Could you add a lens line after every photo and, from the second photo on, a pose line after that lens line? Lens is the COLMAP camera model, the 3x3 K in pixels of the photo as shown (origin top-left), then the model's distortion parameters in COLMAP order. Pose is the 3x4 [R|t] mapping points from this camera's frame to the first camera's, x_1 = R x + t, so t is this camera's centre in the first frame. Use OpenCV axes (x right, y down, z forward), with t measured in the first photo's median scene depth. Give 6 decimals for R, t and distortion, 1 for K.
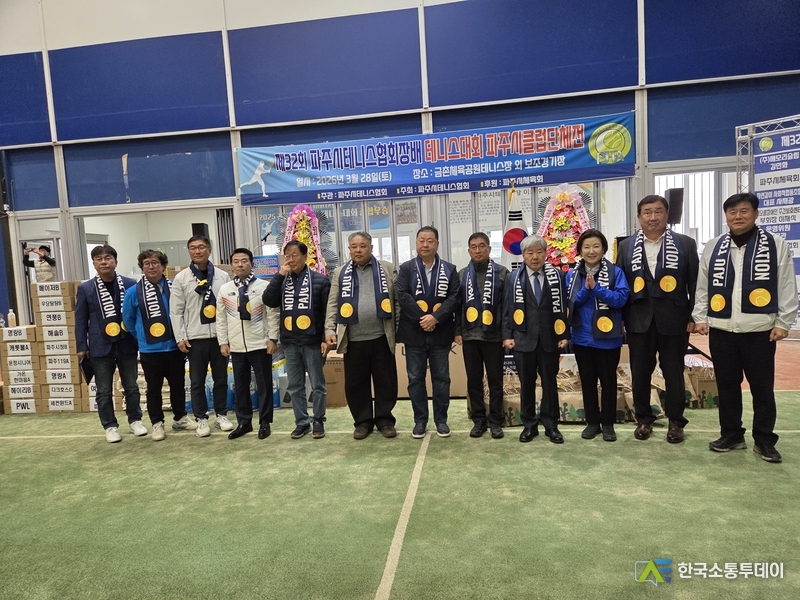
lens RADIAL K [[530.0, 0, 400.7], [0, 530.0, 303.9], [0, 0, 1]] dist [0.042155, -0.004595]
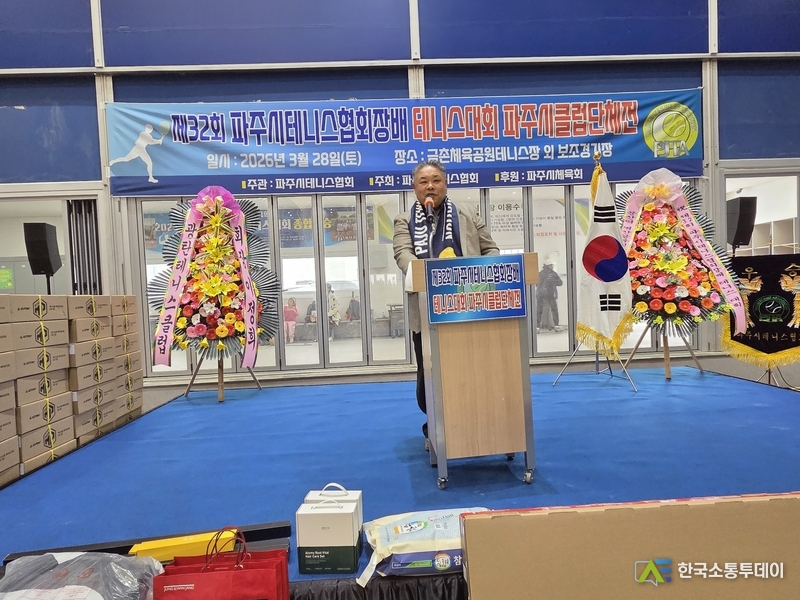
lens RADIAL K [[473.5, 0, 399.4], [0, 473.5, 300.1], [0, 0, 1]] dist [-0.003076, 0.004778]
pose [[0.982074, 0.008909, 0.188283, -0.080318], [0.001489, 0.998484, -0.055016, -0.036363], [-0.188487, 0.054310, 0.980573, 0.440250]]
